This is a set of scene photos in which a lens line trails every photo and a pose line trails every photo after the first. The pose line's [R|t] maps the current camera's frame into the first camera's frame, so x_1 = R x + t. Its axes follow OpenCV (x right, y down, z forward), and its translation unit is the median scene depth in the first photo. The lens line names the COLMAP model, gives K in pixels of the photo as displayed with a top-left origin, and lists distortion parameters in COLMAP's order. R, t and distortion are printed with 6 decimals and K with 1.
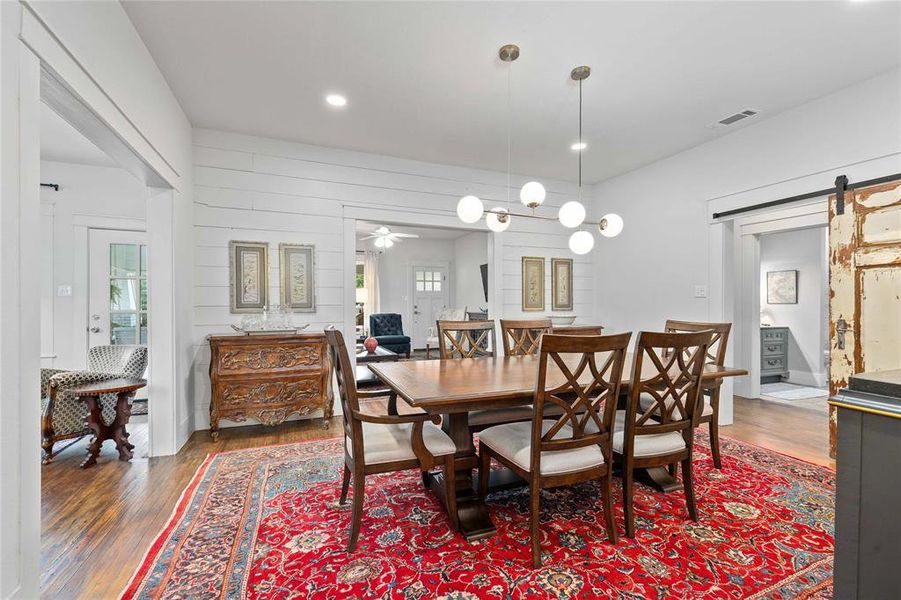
lens RADIAL K [[385.1, 0, 444.3], [0, 385.1, 306.6], [0, 0, 1]] dist [-0.001822, 0.000091]
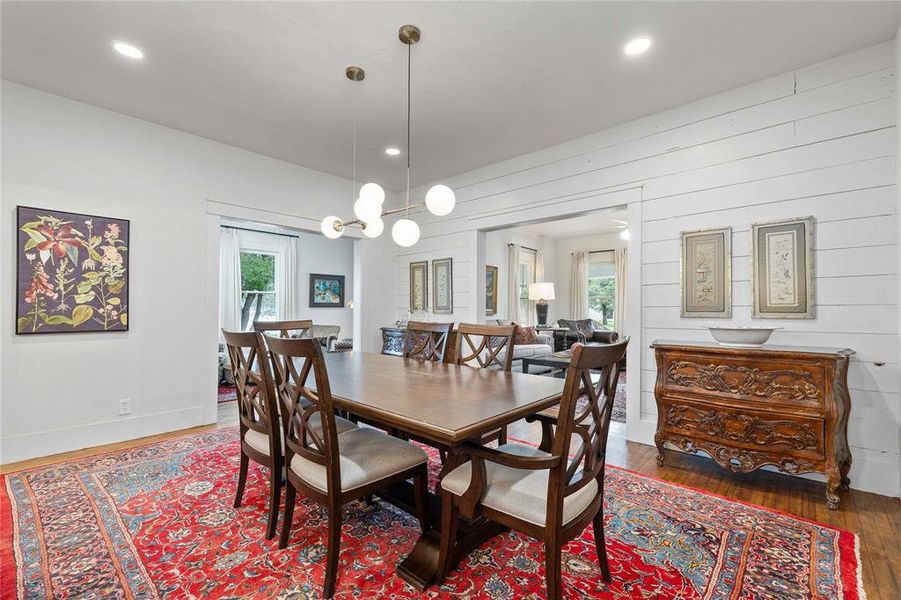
lens RADIAL K [[385.1, 0, 456.4], [0, 385.1, 304.3], [0, 0, 1]] dist [-0.001822, 0.000091]
pose [[0.445134, -0.007265, -0.895435, 0.864395], [-0.006829, 0.999910, -0.011507, 0.000385], [0.895438, 0.011237, 0.445045, 0.535494]]
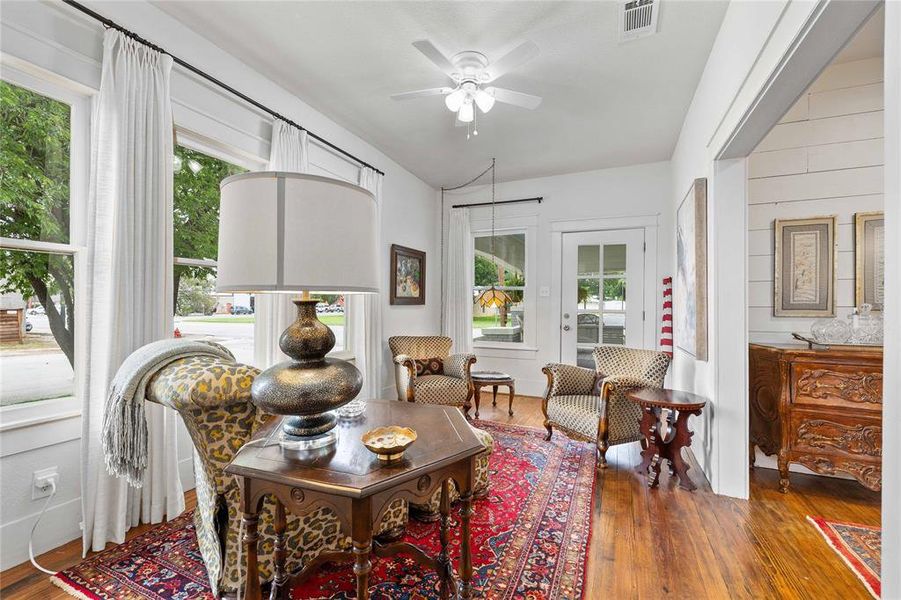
lens RADIAL K [[385.1, 0, 433.8], [0, 385.1, 301.2], [0, 0, 1]] dist [-0.001822, 0.000091]
pose [[0.689443, -0.003189, -0.724333, -0.493696], [-0.007883, 0.999898, -0.011905, 0.001278], [0.724297, 0.013918, 0.689348, 0.007893]]
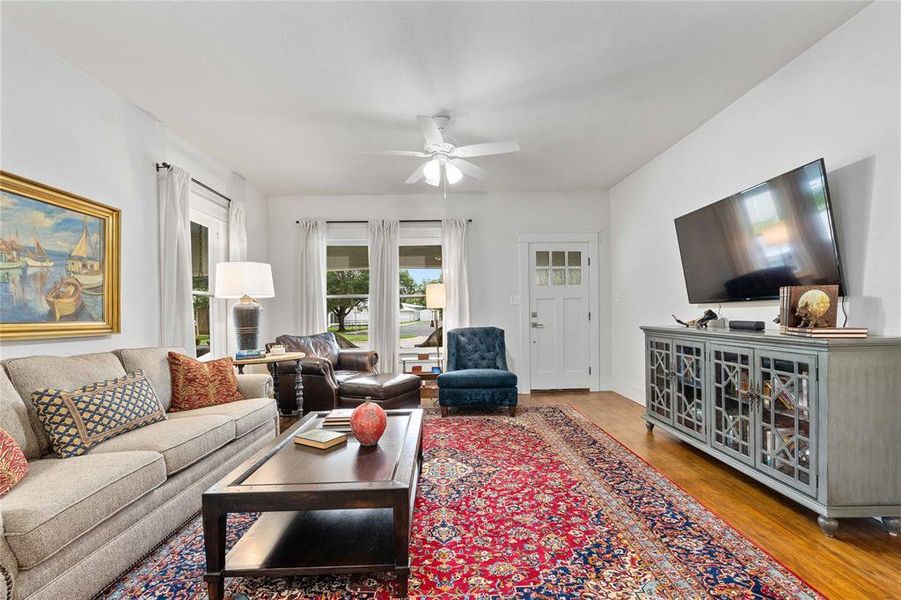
lens RADIAL K [[385.1, 0, 441.3], [0, 385.1, 318.4], [0, 0, 1]] dist [-0.001822, 0.000091]
pose [[0.931992, -0.008650, -0.362376, 0.006907], [0.012647, 0.999883, 0.008660, -0.001300], [0.362258, -0.012654, 0.931992, 1.152436]]
